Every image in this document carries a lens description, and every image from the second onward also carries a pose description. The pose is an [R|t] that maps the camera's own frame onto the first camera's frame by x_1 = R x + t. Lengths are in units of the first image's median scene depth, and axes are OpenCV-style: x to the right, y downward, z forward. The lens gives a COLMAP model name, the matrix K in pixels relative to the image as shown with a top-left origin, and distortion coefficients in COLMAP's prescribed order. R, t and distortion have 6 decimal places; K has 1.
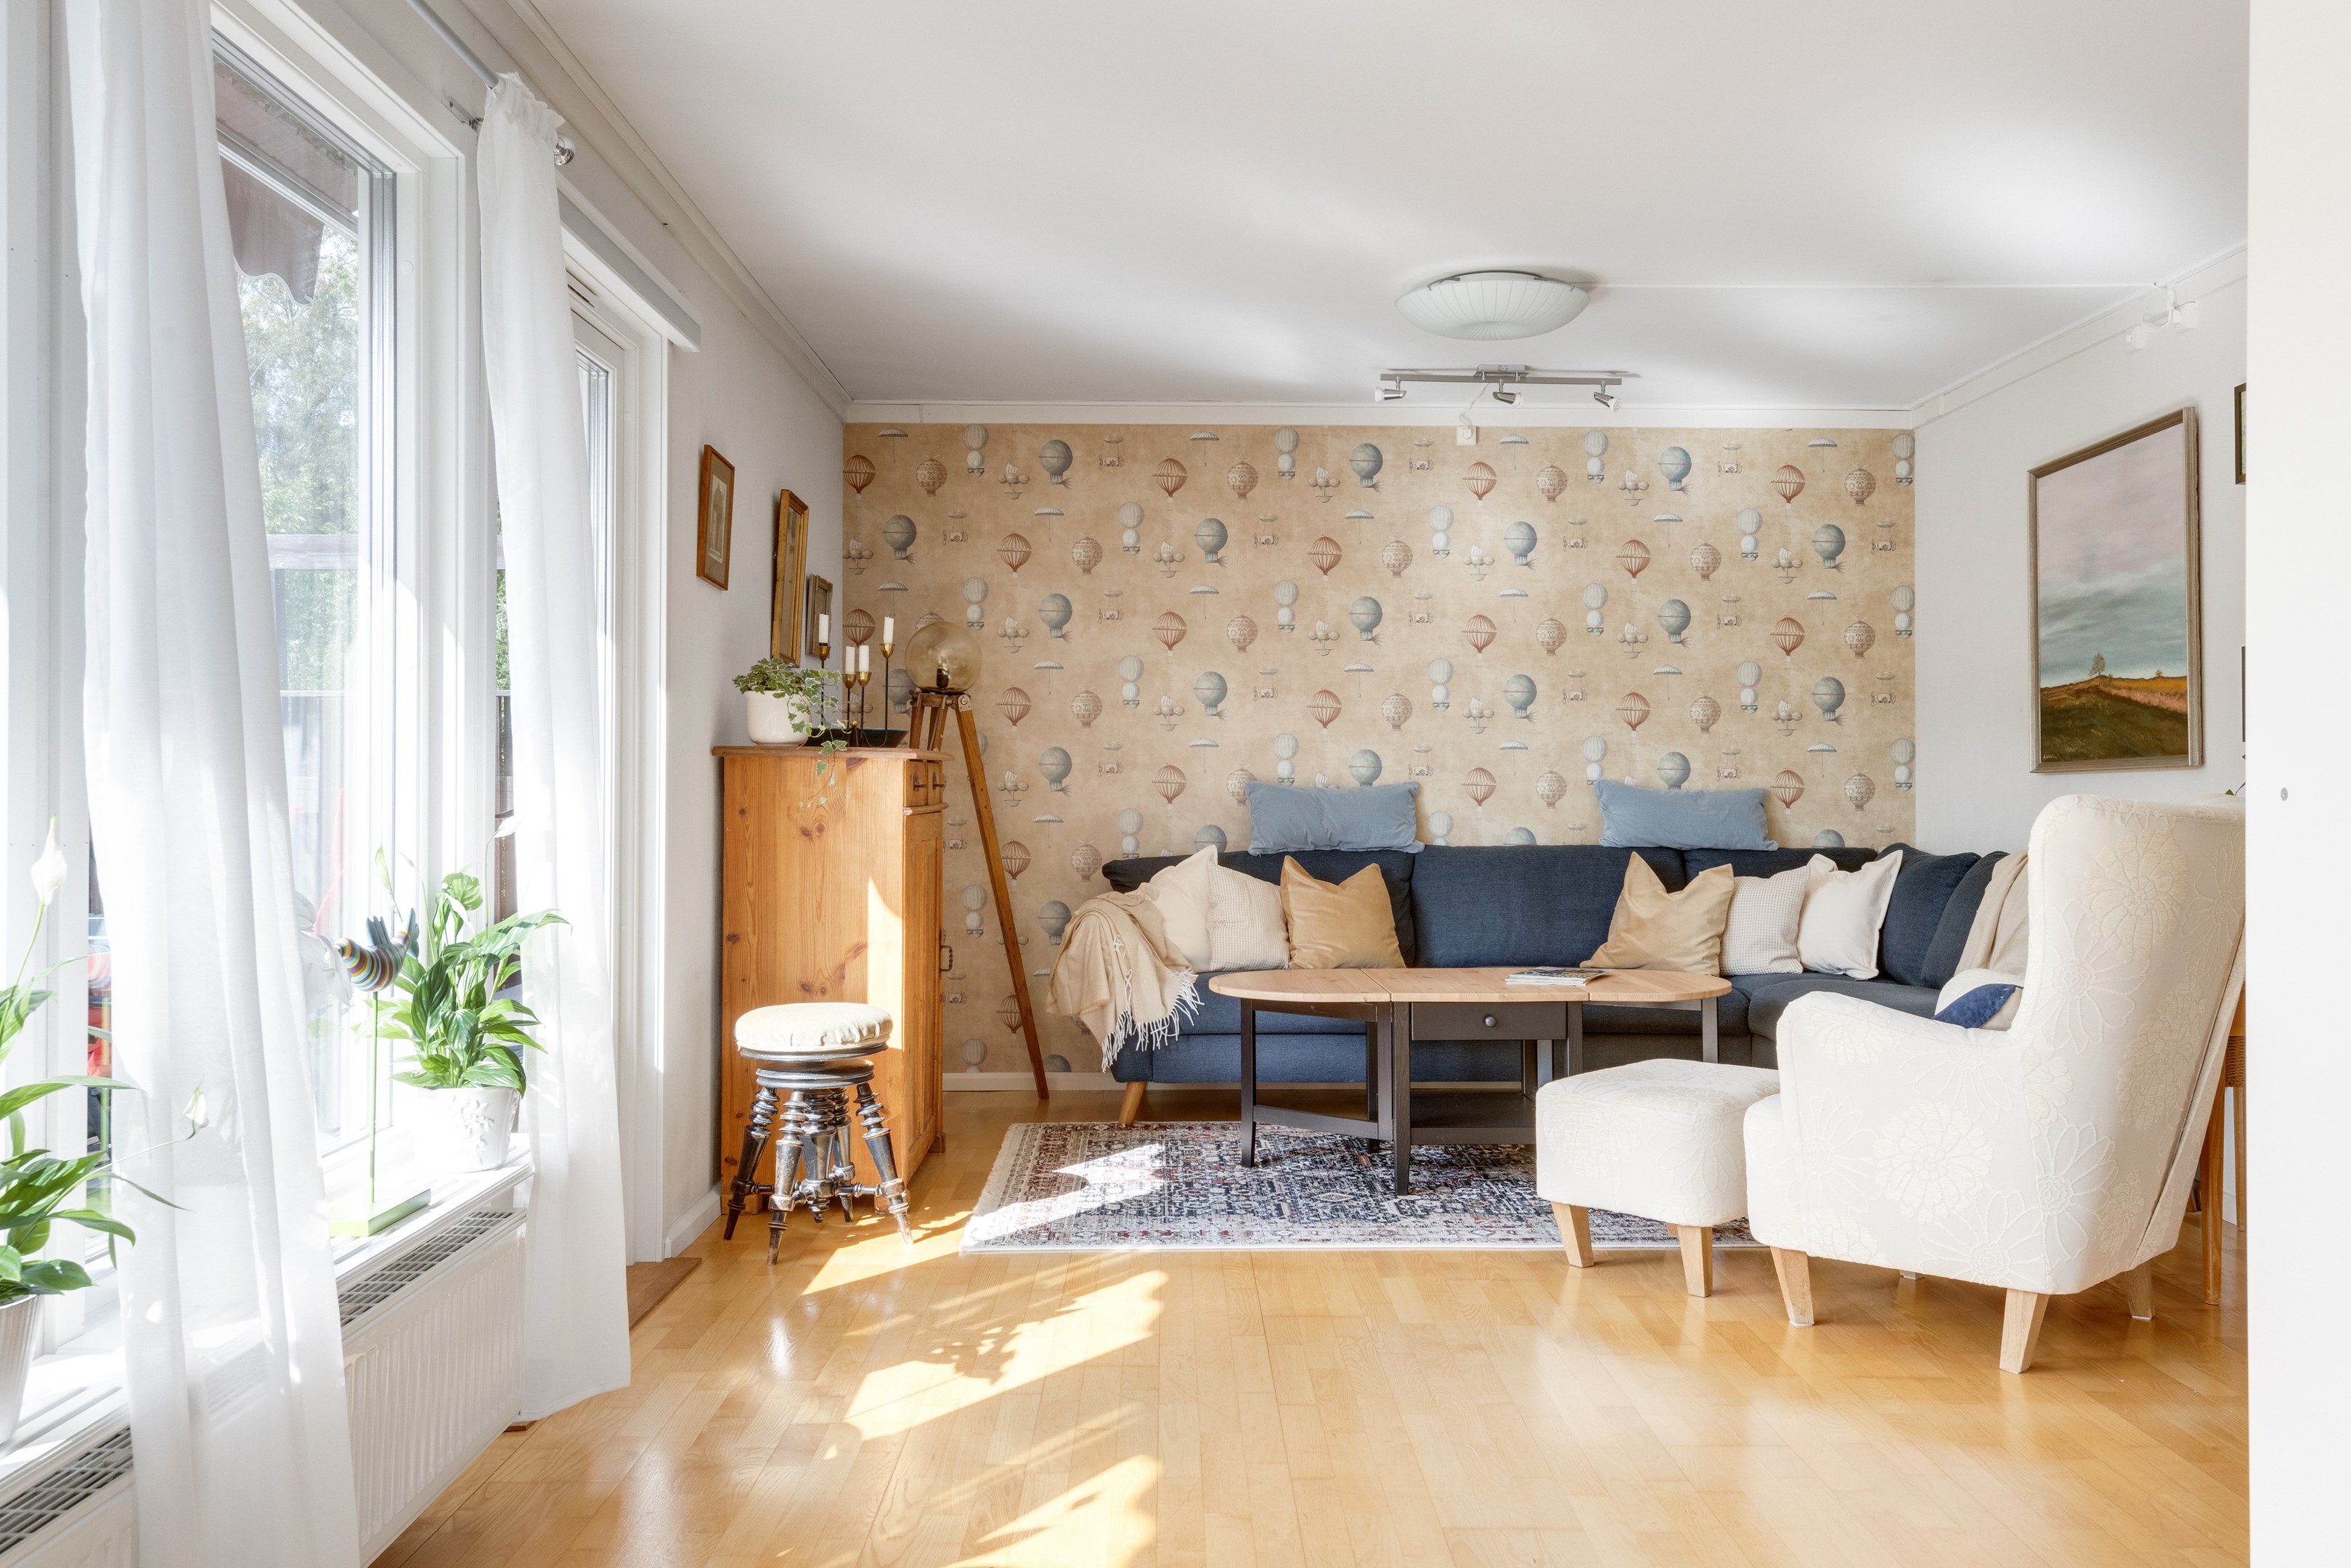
lens RADIAL K [[1757.1, 0, 1180.2], [0, 1757.1, 768.1], [0, 0, 1]] dist [-0.002236, 0.013776]
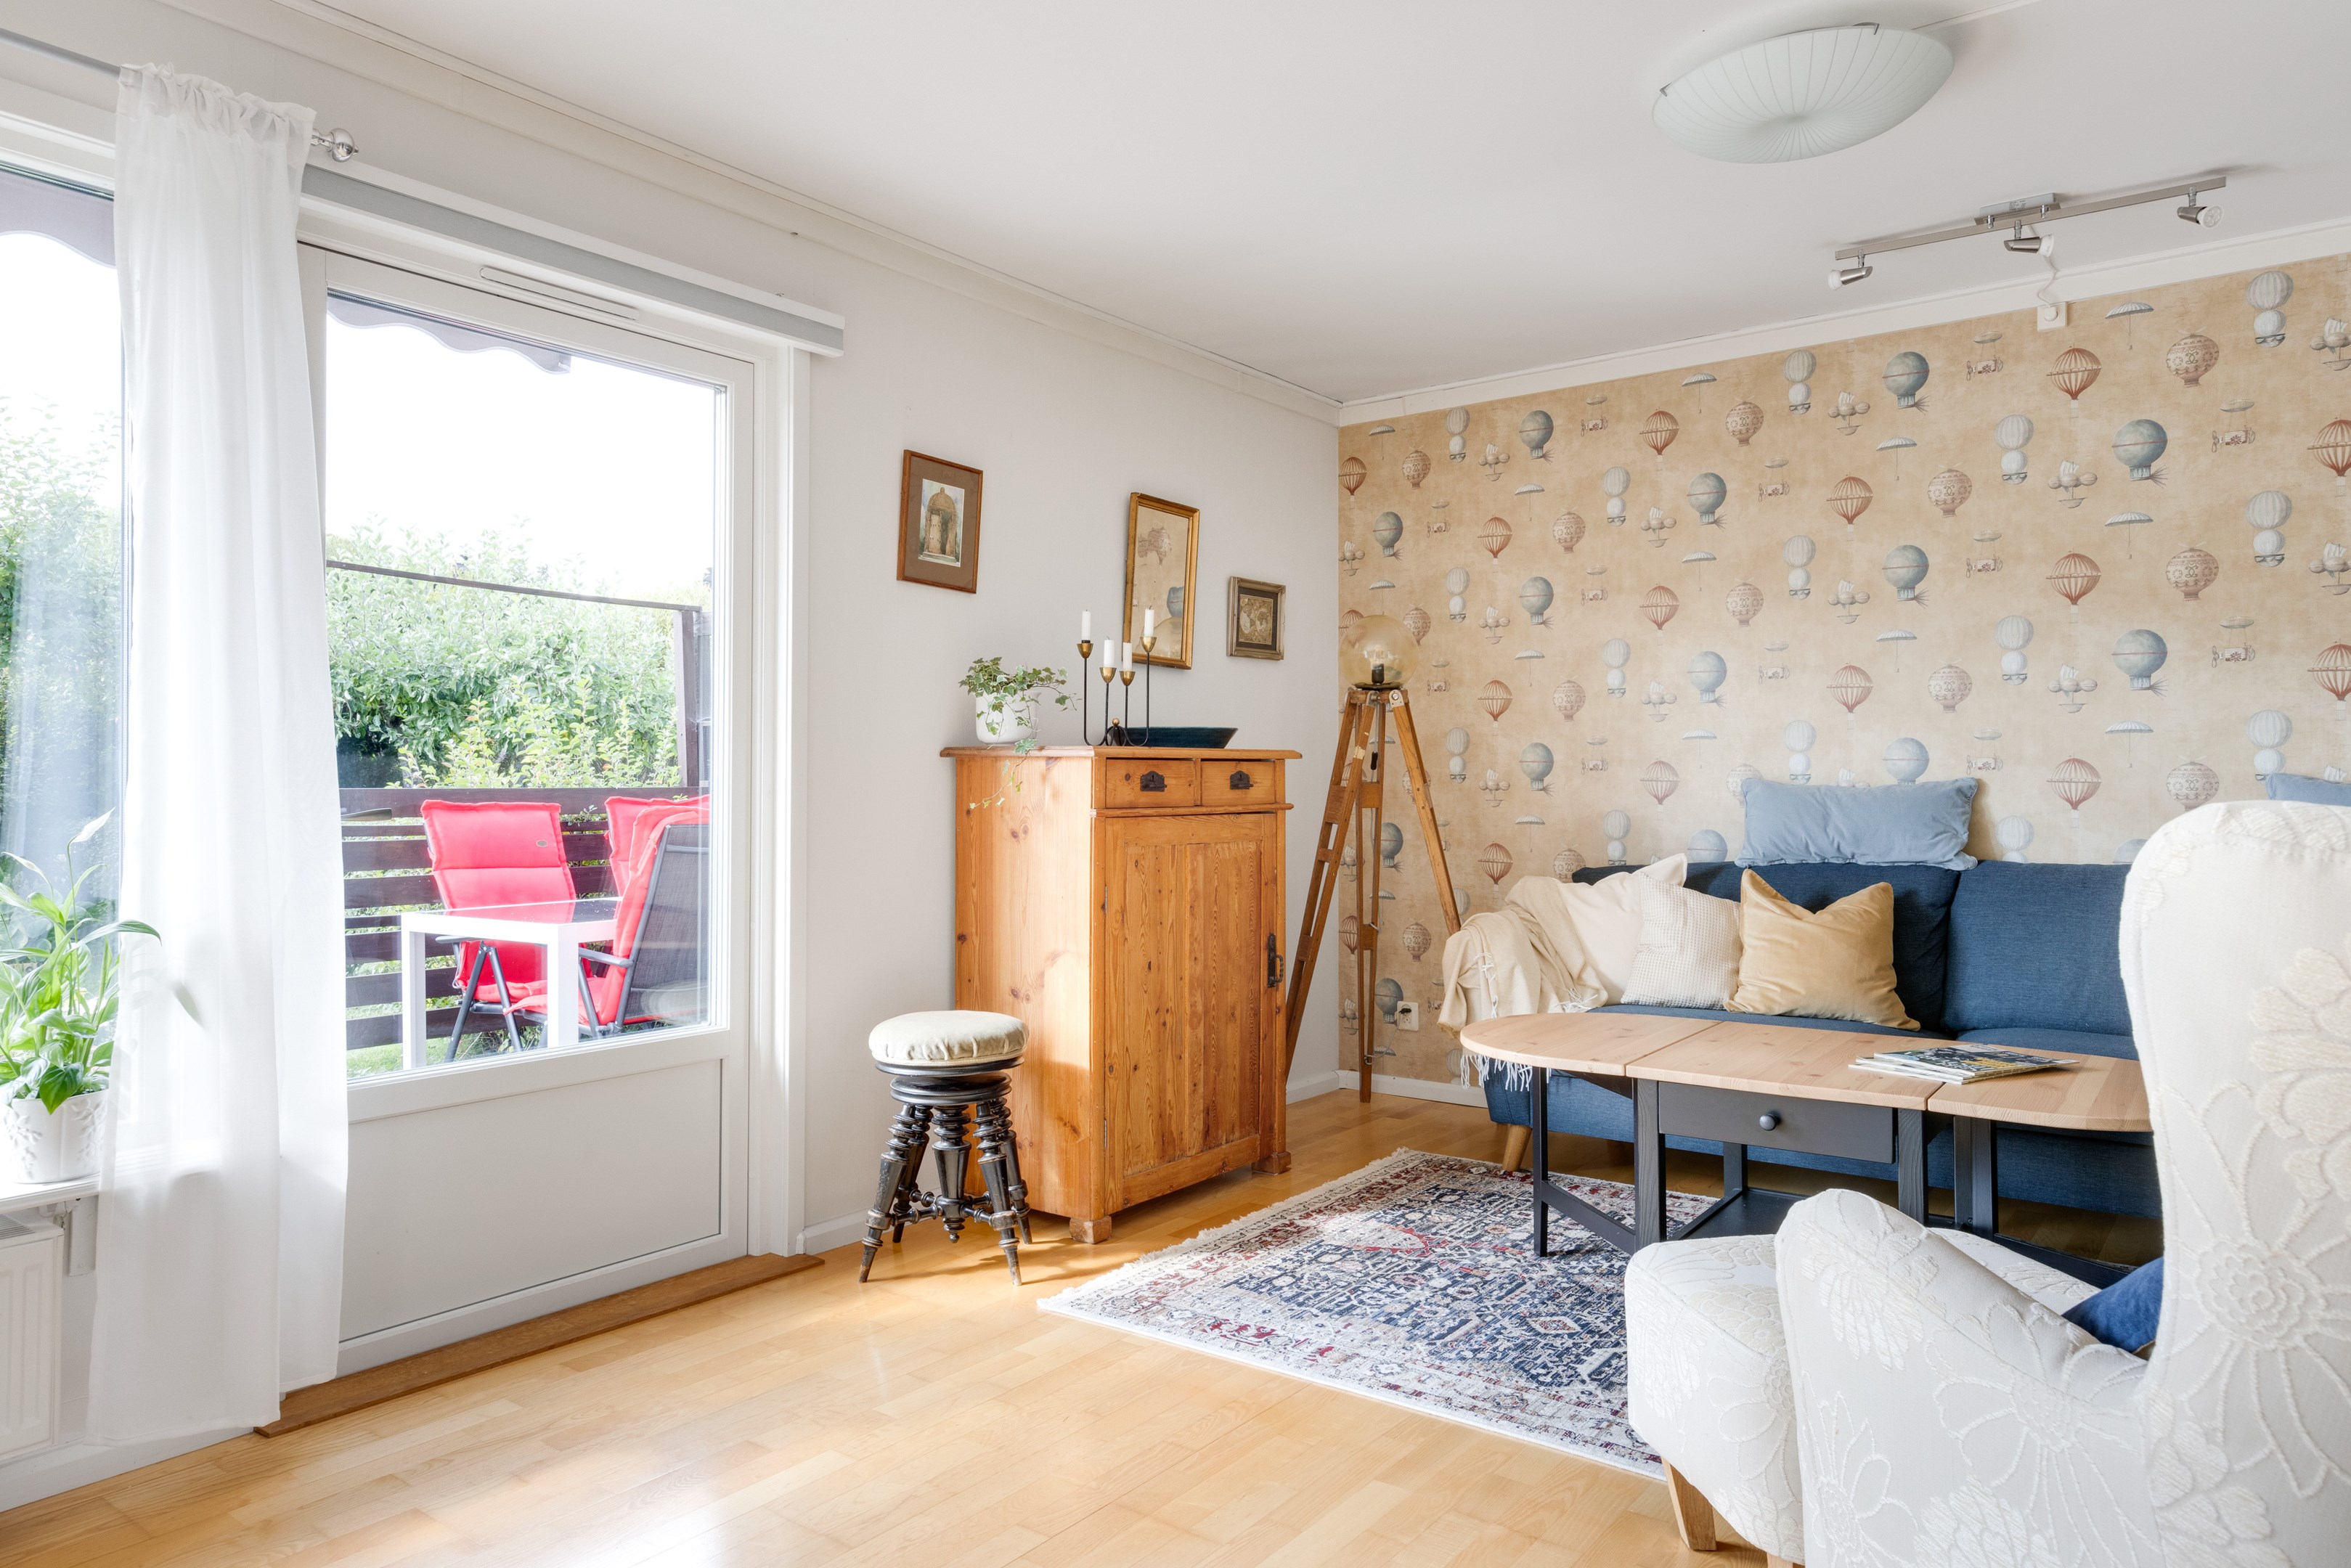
lens RADIAL K [[1452.1, 0, 1141.1], [0, 1452.1, 768.9], [0, 0, 1]] dist [0.008708, 0.000888]
pose [[0.803001, -0.010728, -0.595881, 0.219662], [0.009309, 0.999942, -0.005458, 0.003858], [0.595905, -0.001165, 0.803054, 0.266634]]
